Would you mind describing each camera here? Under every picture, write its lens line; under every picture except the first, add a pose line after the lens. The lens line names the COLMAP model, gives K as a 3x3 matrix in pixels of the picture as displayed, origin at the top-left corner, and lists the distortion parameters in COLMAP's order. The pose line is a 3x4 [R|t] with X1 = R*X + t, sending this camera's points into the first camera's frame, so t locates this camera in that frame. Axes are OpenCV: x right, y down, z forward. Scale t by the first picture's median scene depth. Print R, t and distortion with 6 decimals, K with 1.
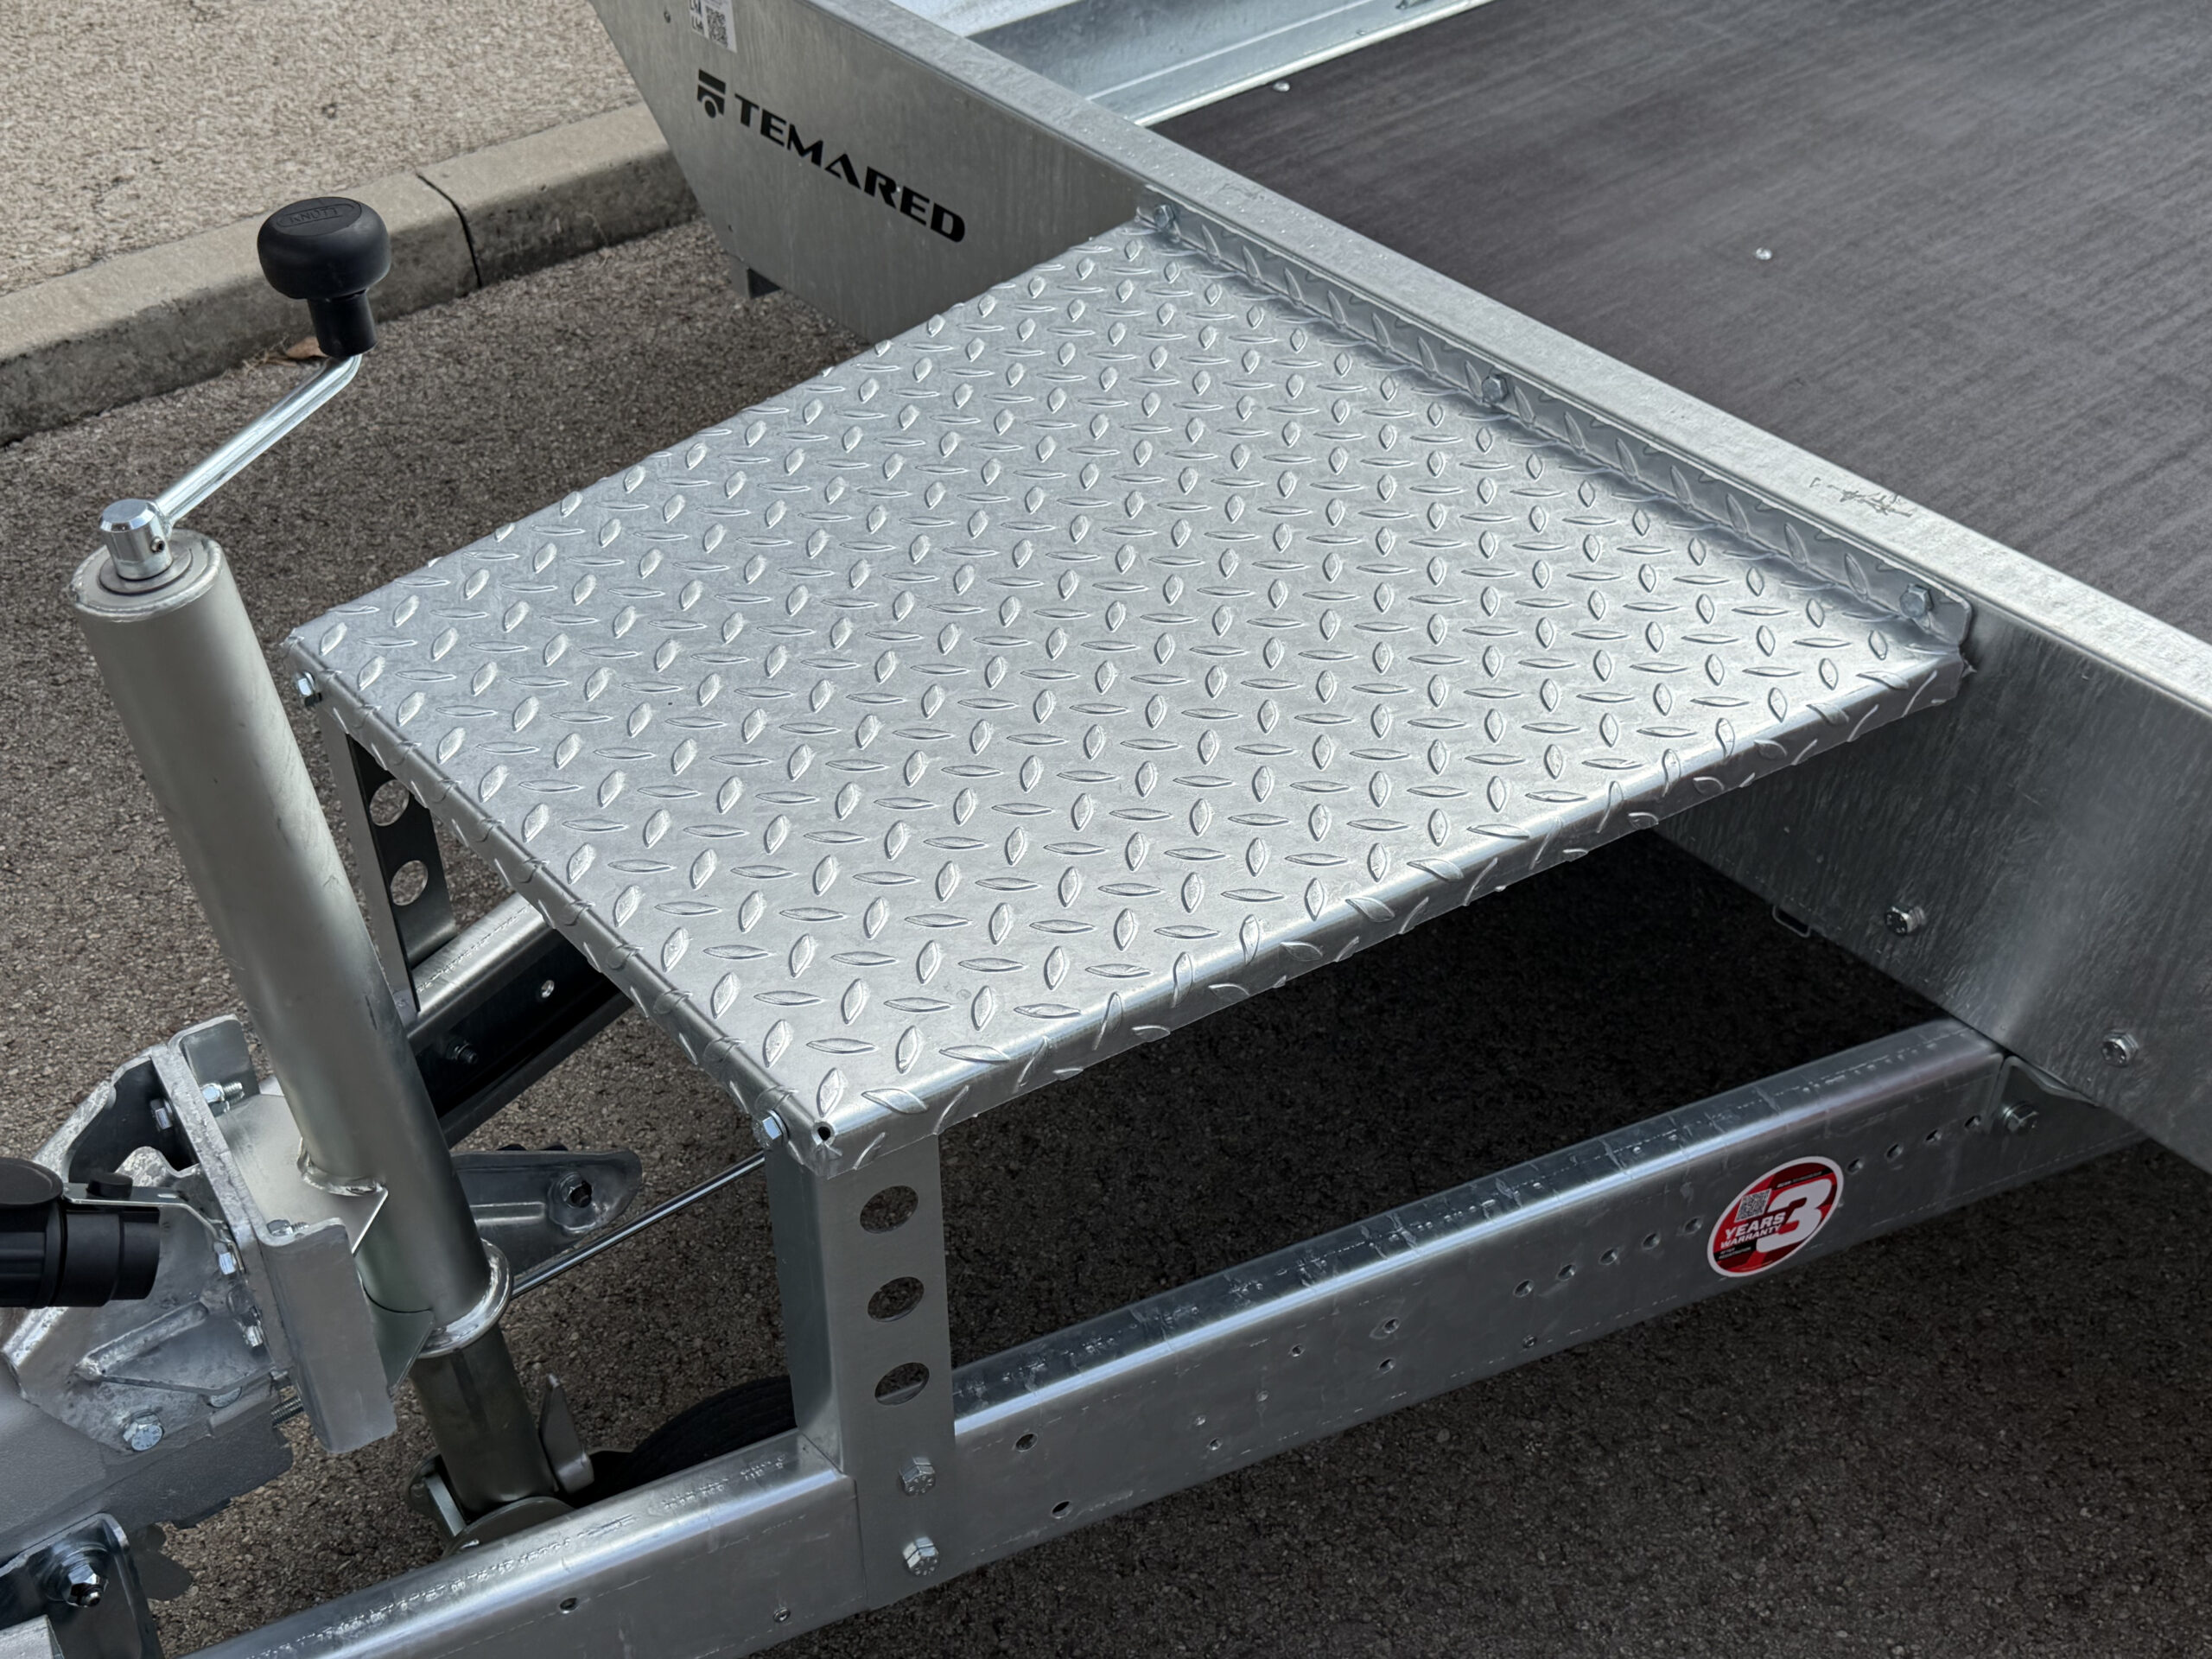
lens RADIAL K [[2504.5, 0, 1096.5], [0, 2504.5, 835.4], [0, 0, 1]] dist [0.229783, -0.571331]
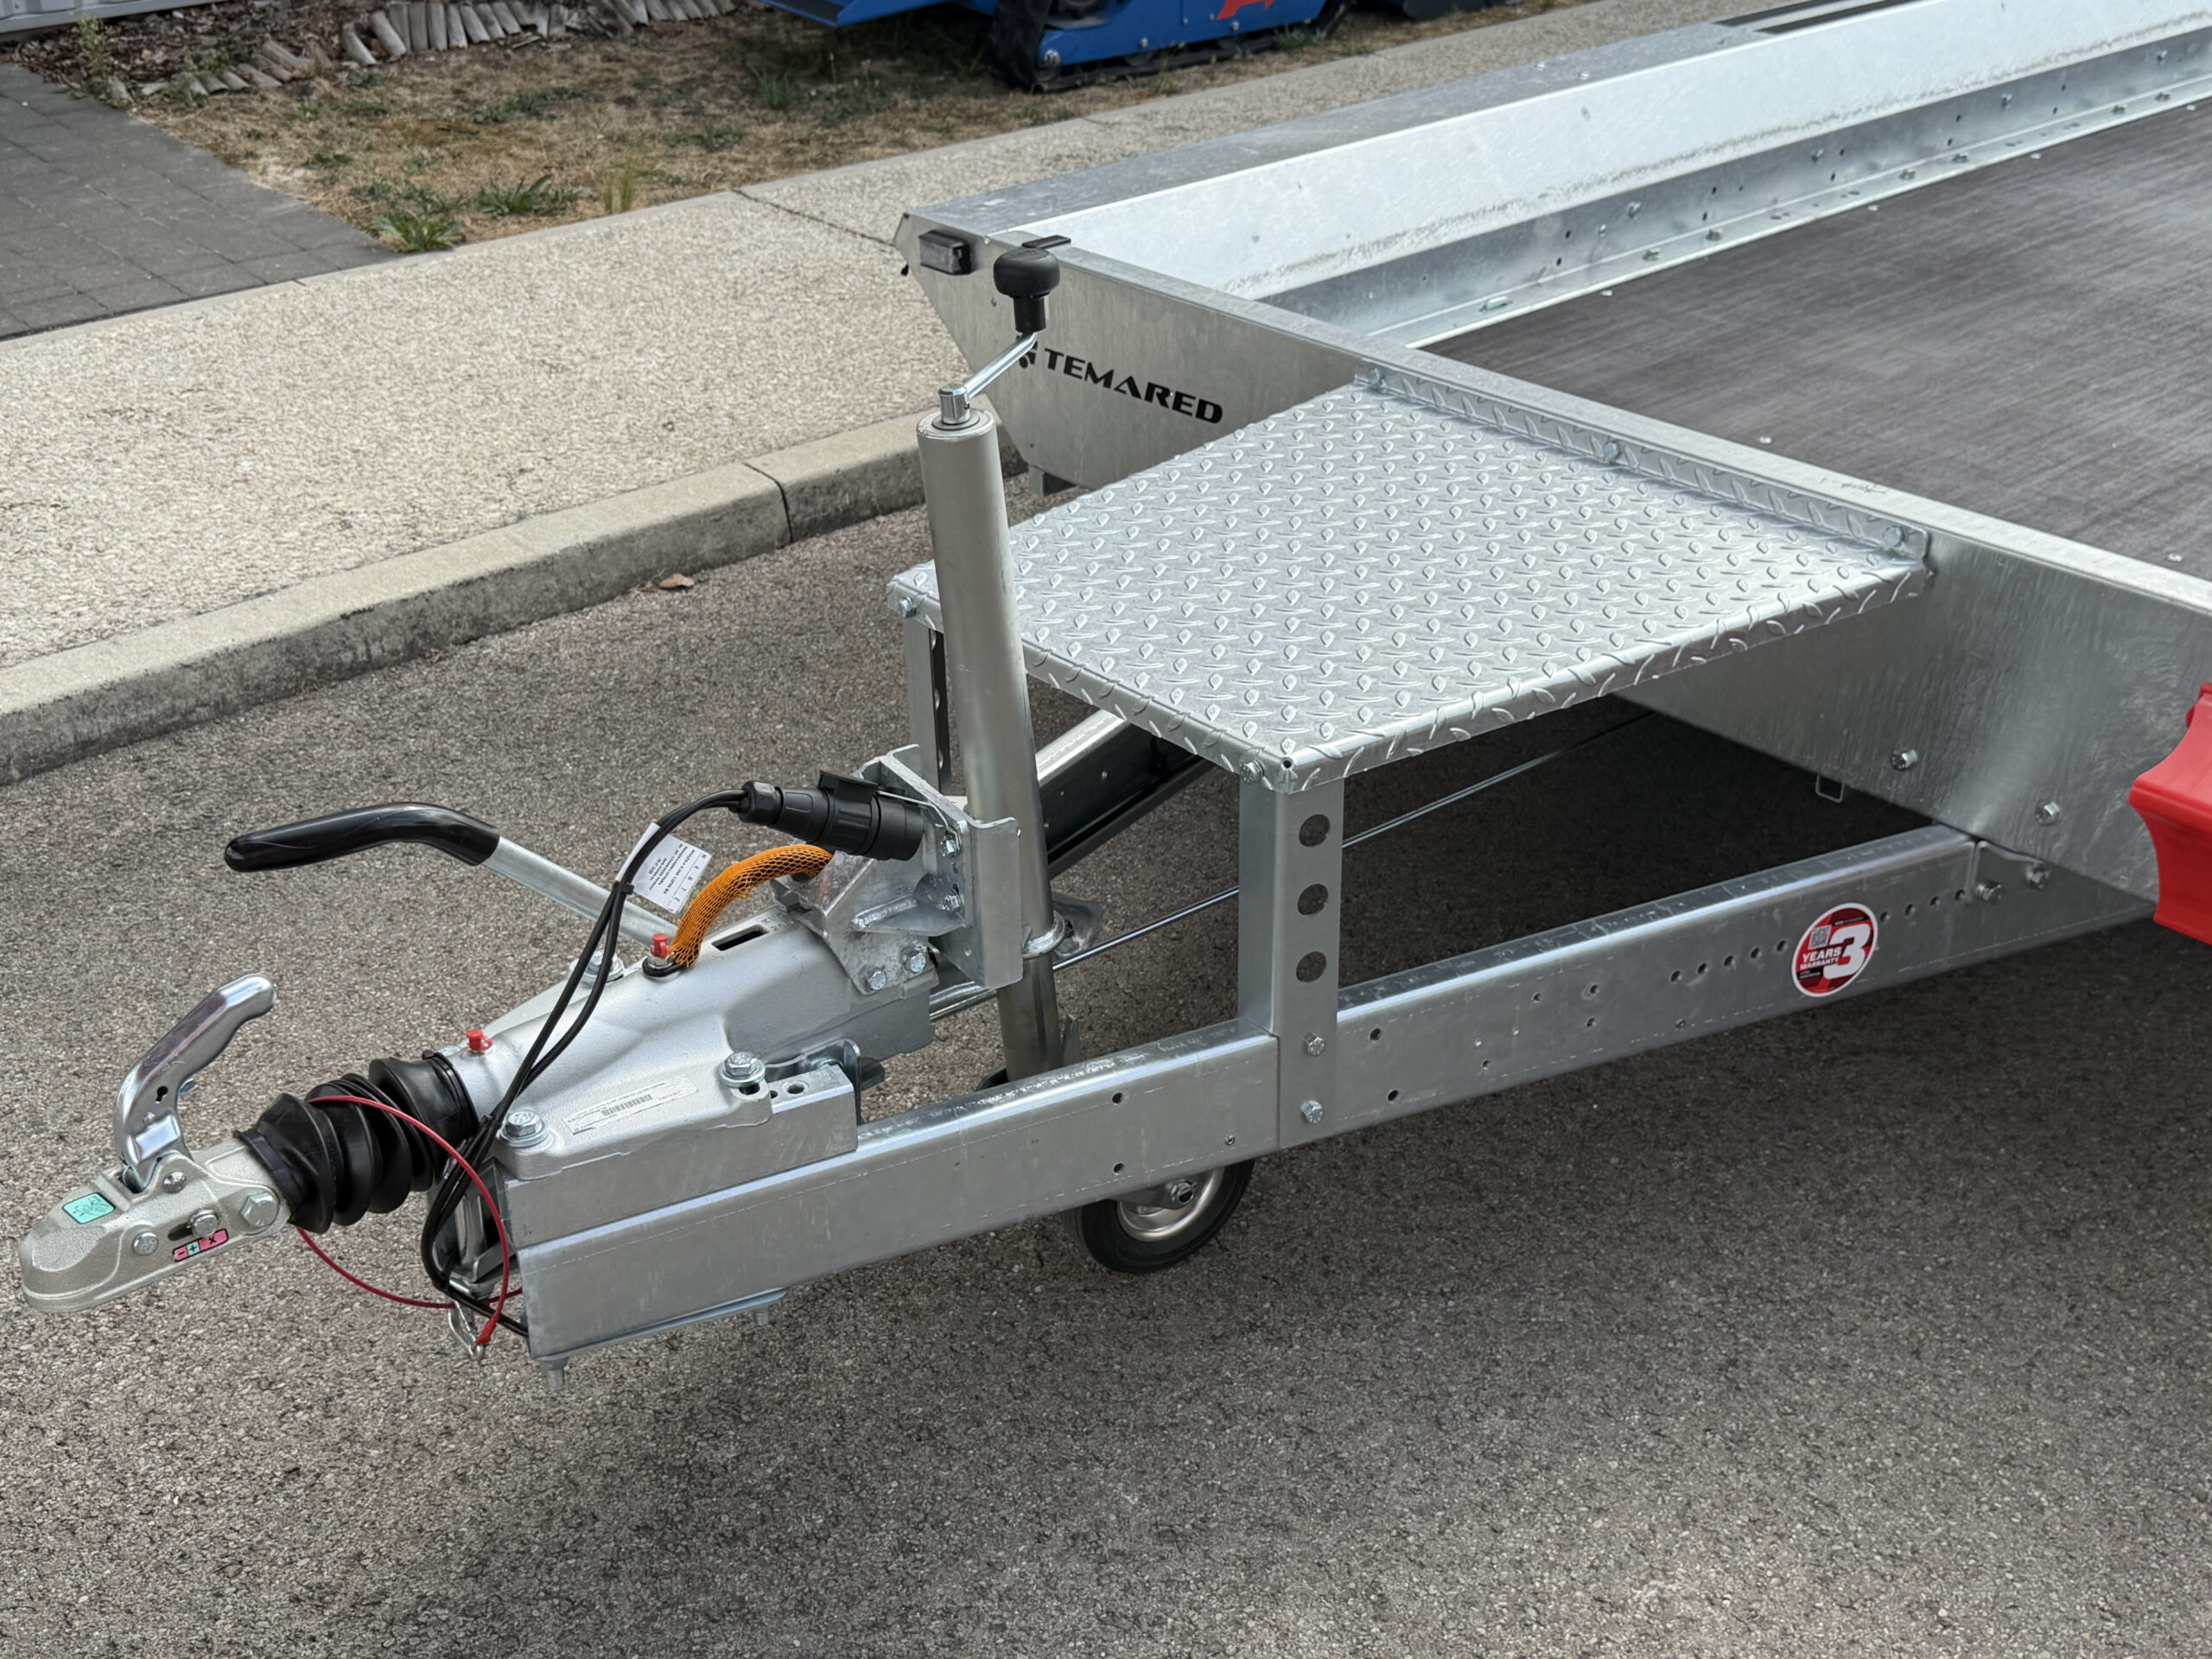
lens RADIAL K [[2504.5, 0, 1096.5], [0, 2504.5, 835.4], [0, 0, 1]] dist [0.229783, -0.571331]
pose [[0.999665, -0.024549, 0.008140, -0.161415], [0.025640, 0.981972, -0.187277, 0.308553], [-0.003396, 0.187423, 0.982273, -0.440327]]
